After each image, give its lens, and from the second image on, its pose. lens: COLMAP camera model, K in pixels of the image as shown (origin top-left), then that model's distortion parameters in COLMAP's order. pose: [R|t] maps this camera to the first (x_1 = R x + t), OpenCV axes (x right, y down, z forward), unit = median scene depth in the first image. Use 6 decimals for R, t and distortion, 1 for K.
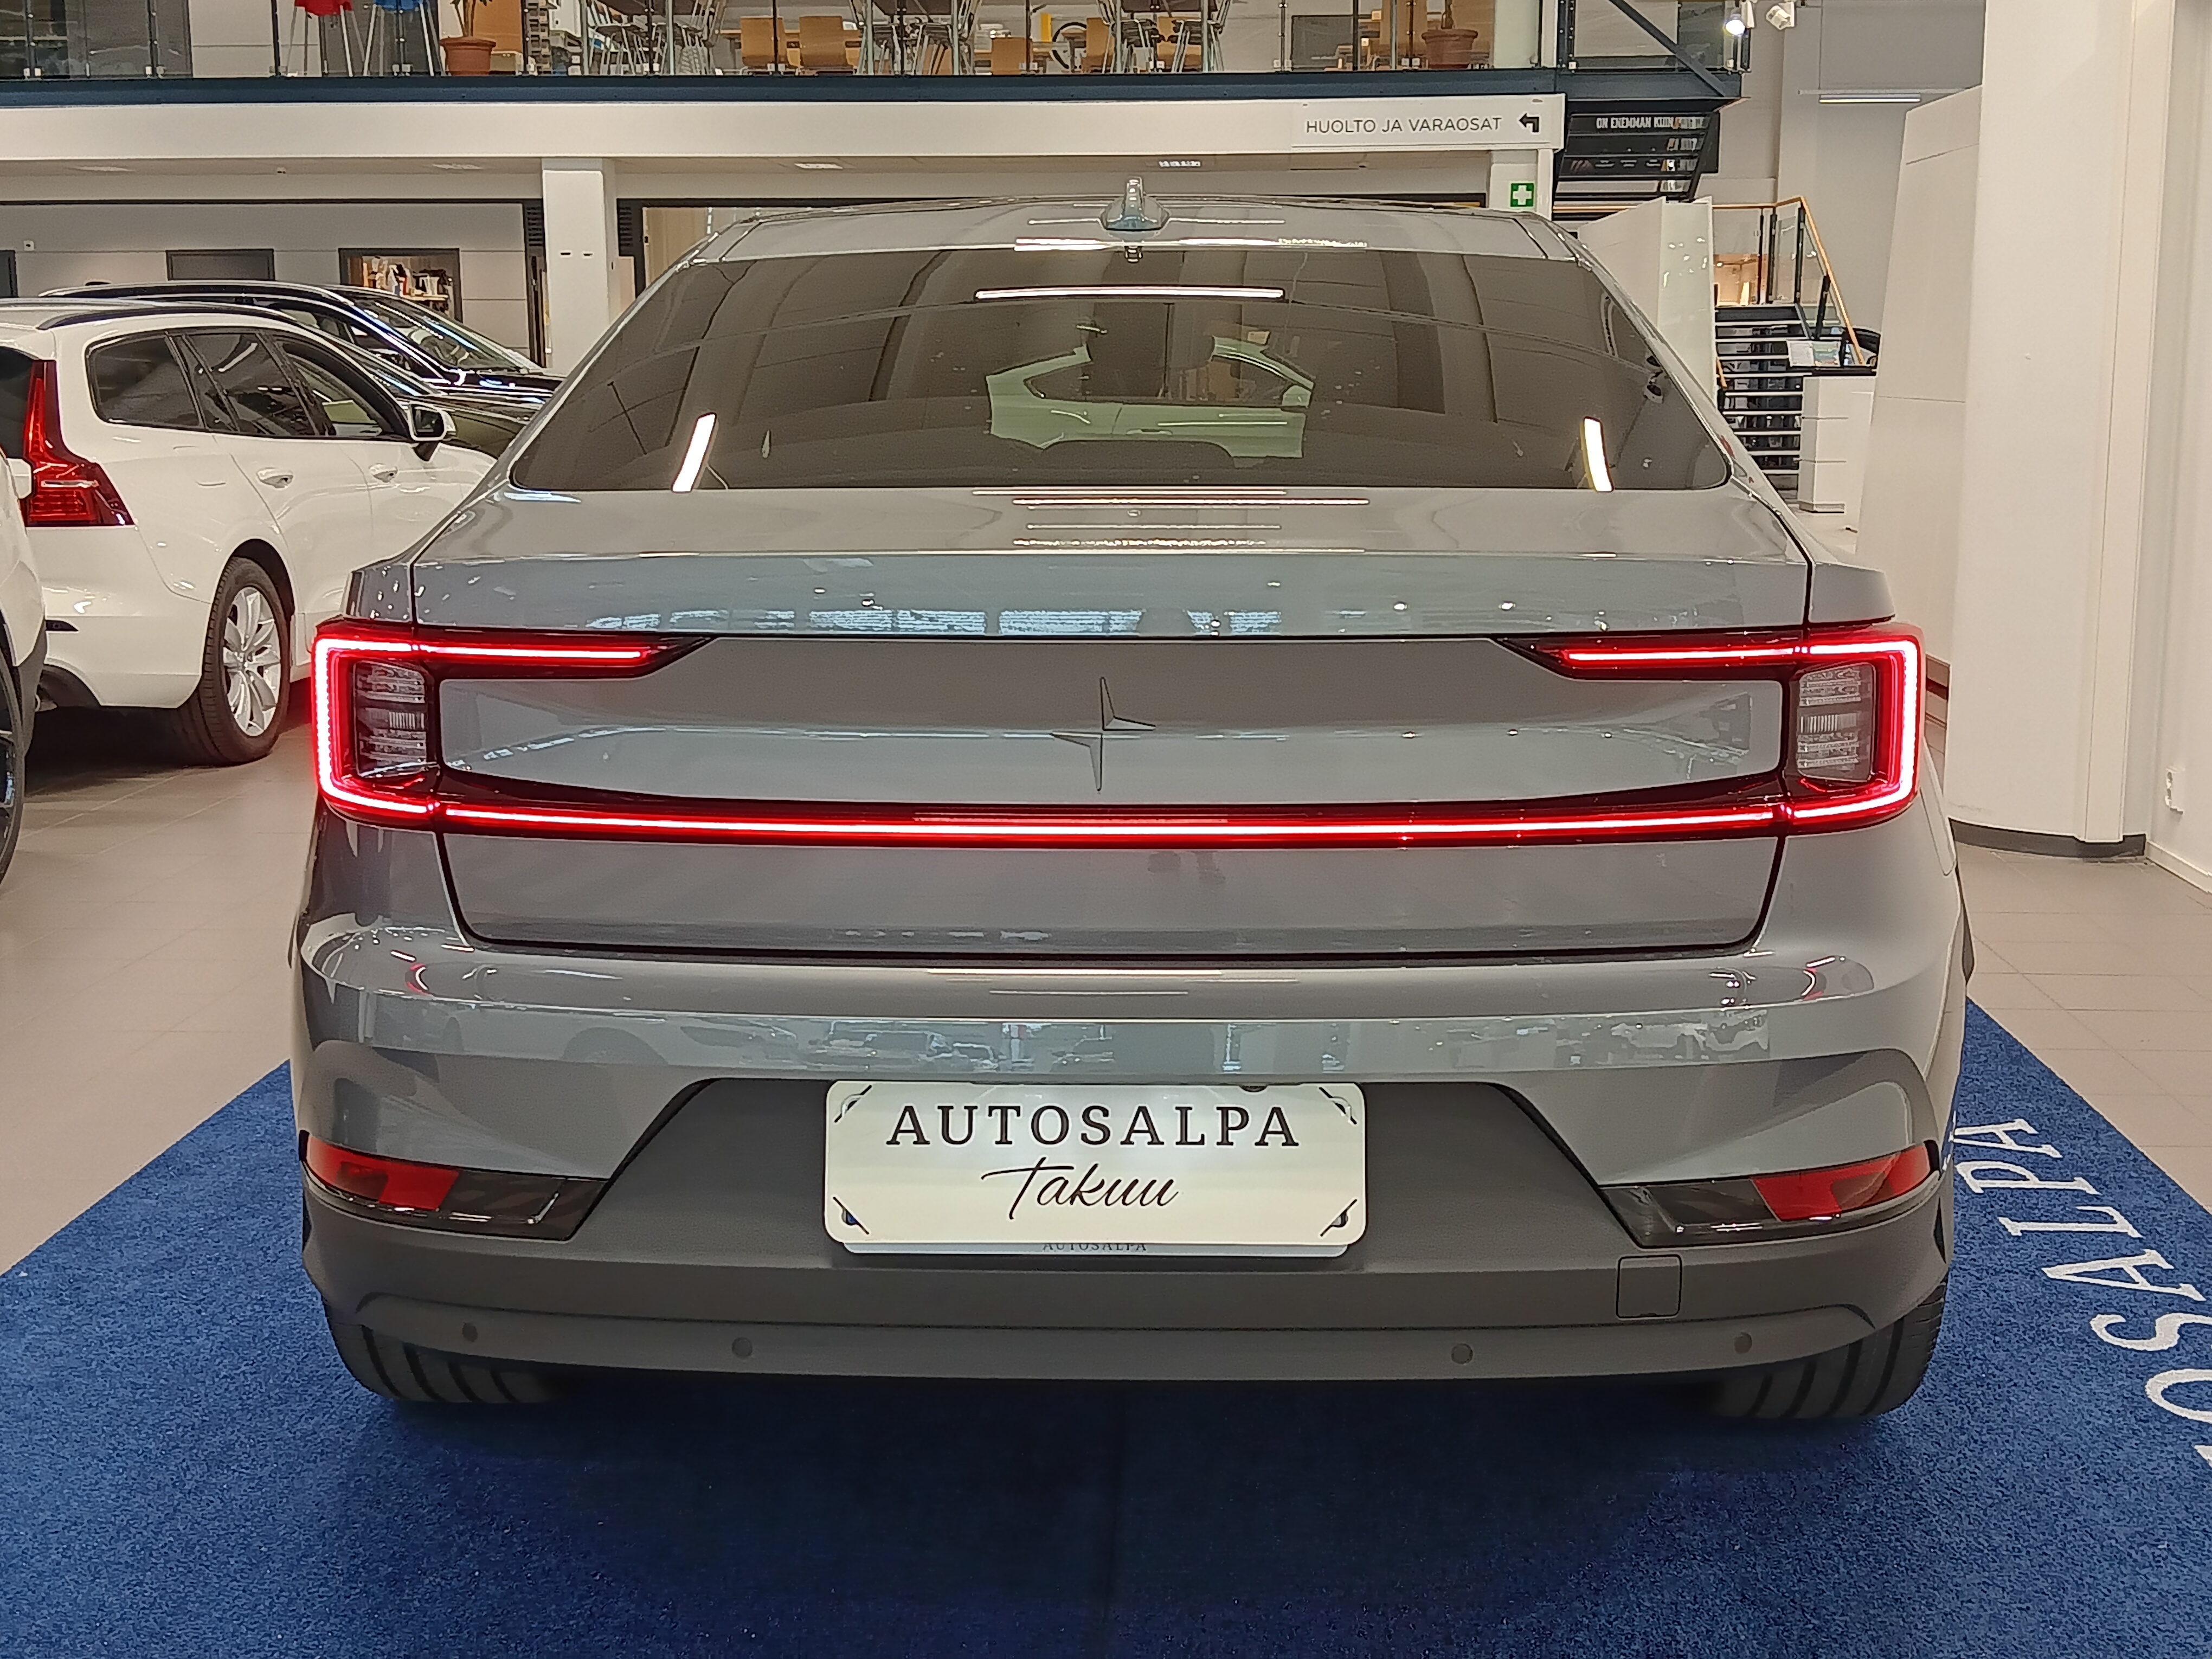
lens RADIAL K [[2710.9, 0, 1106.0], [0, 2710.9, 829.5], [0, 0, 1]] dist [0.134178, -0.343944]
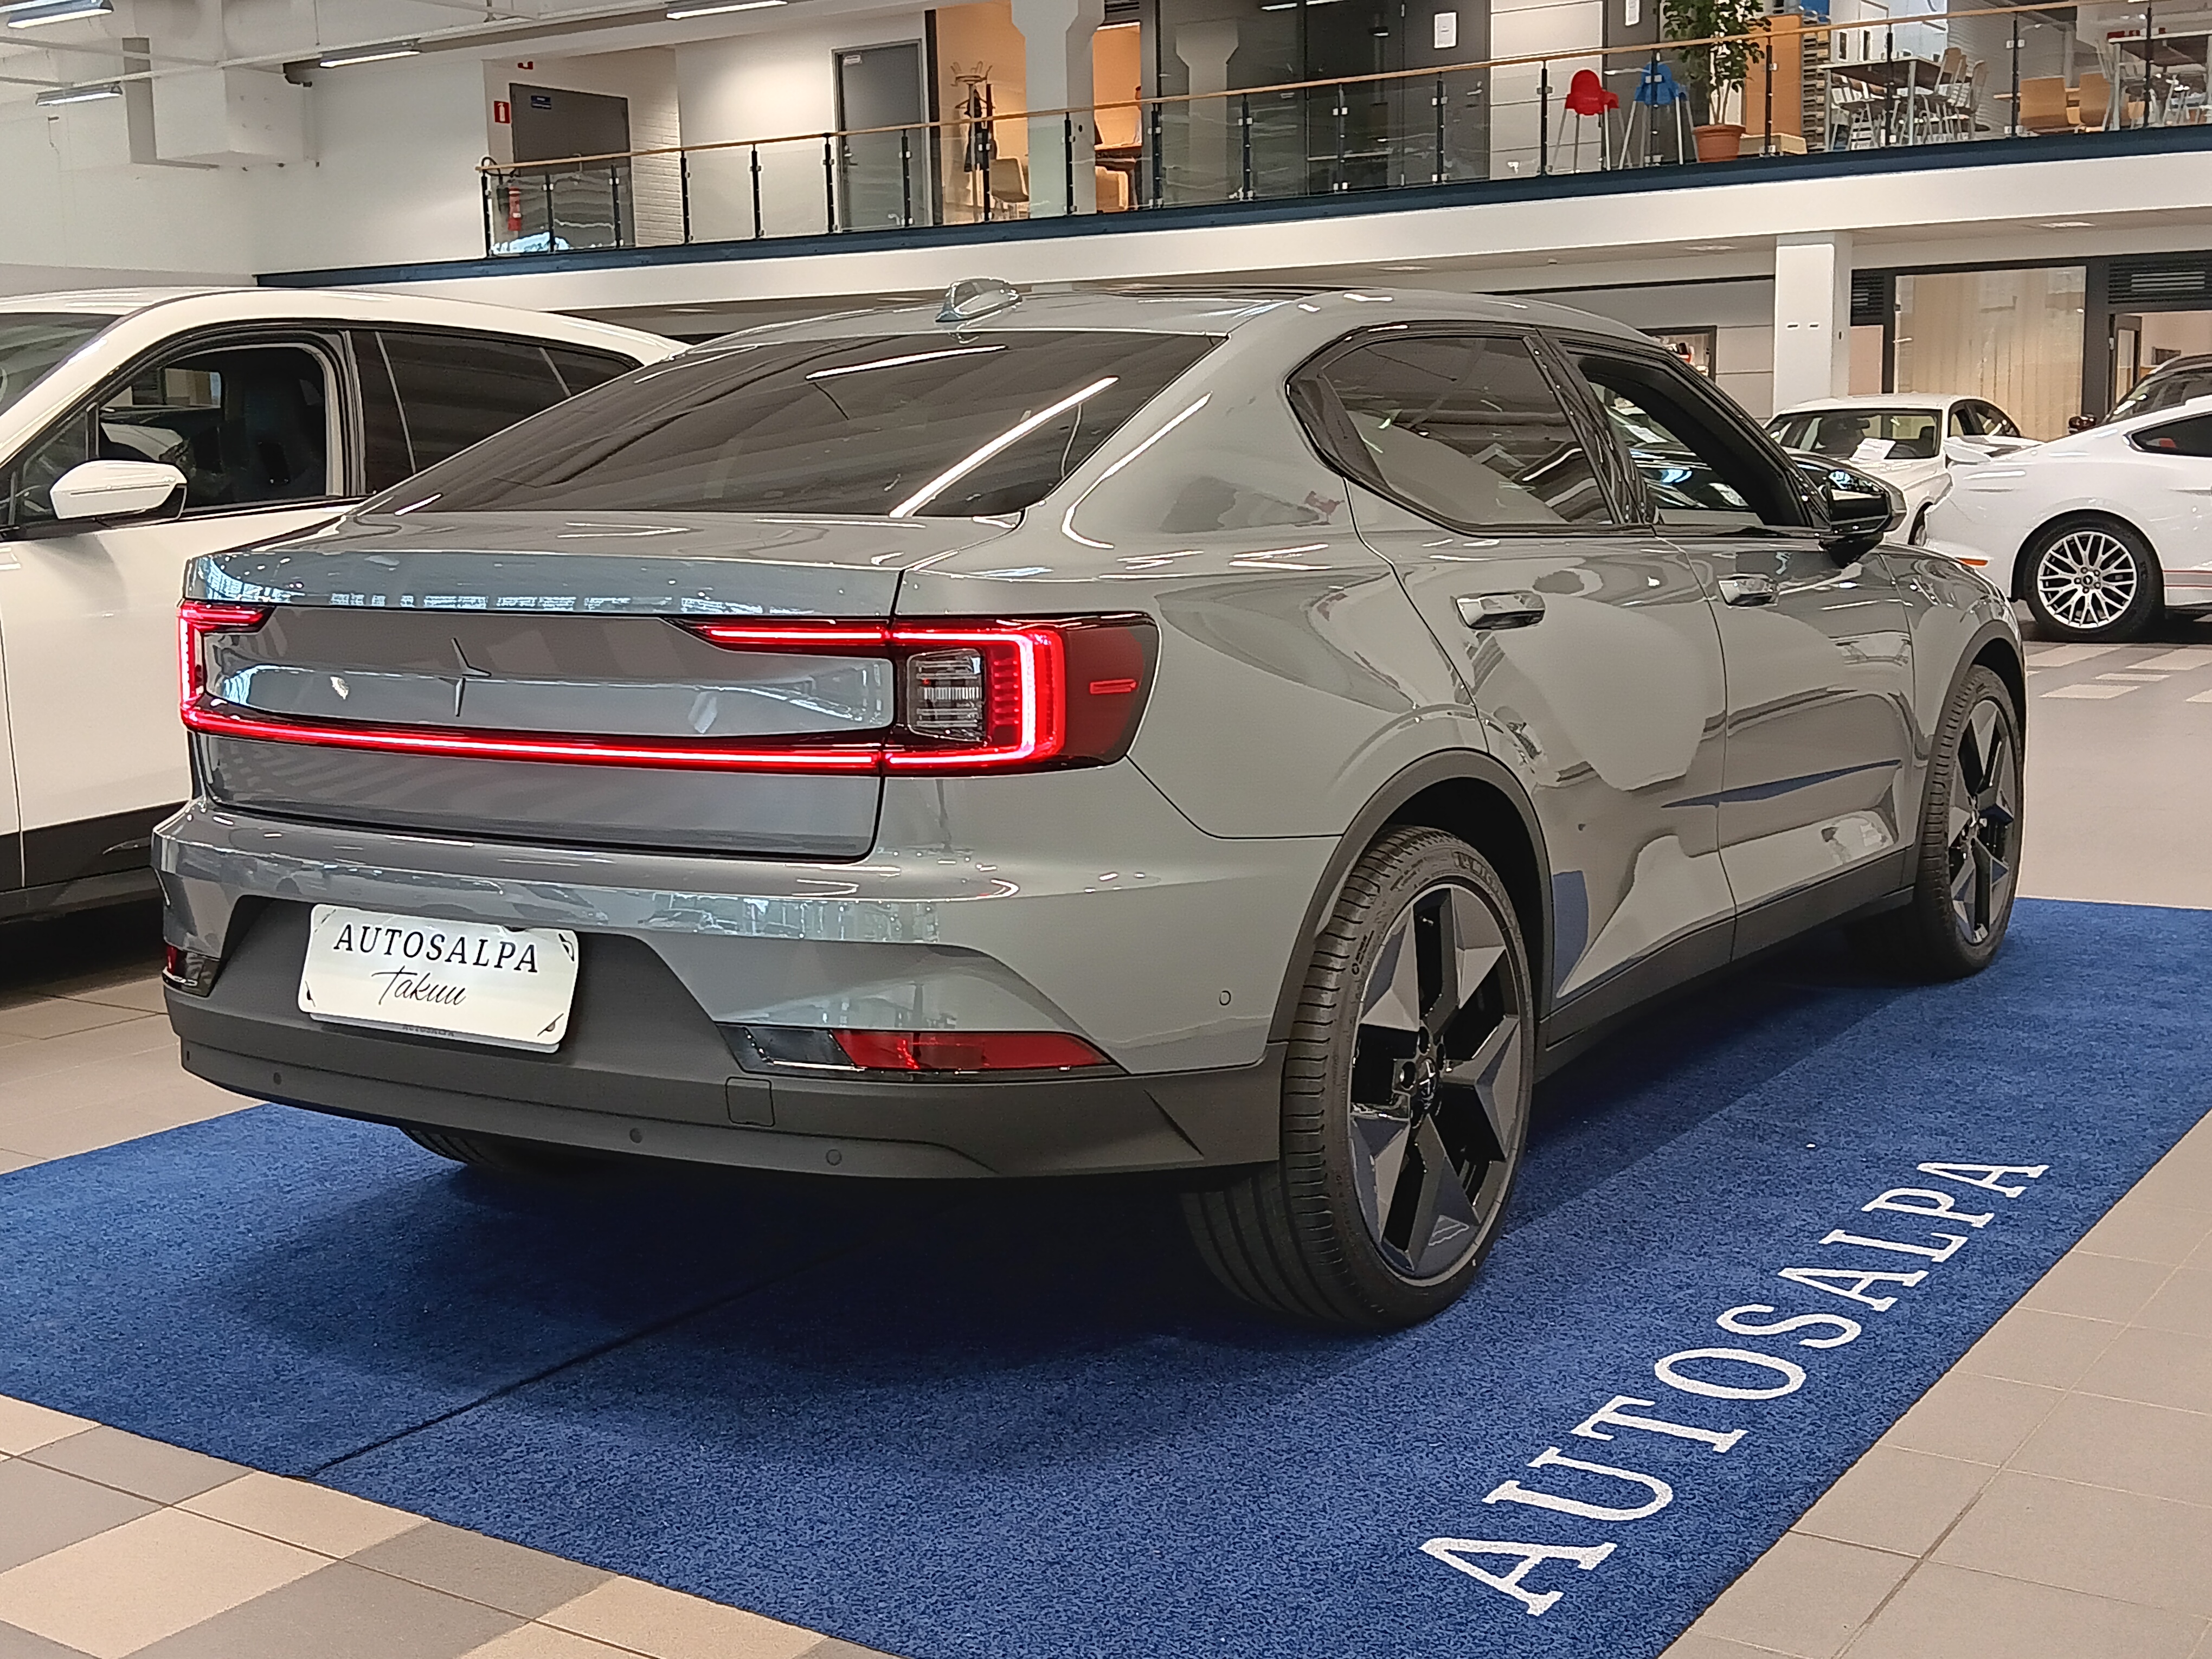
lens RADIAL K [[2710.9, 0, 1106.0], [0, 2710.9, 829.5], [0, 0, 1]] dist [0.134178, -0.343944]
pose [[0.854301, 0.060817, -0.516208, 0.784084], [-0.074202, 0.997229, -0.005314, 0.020600], [0.514454, 0.042843, 0.856447, -0.048890]]
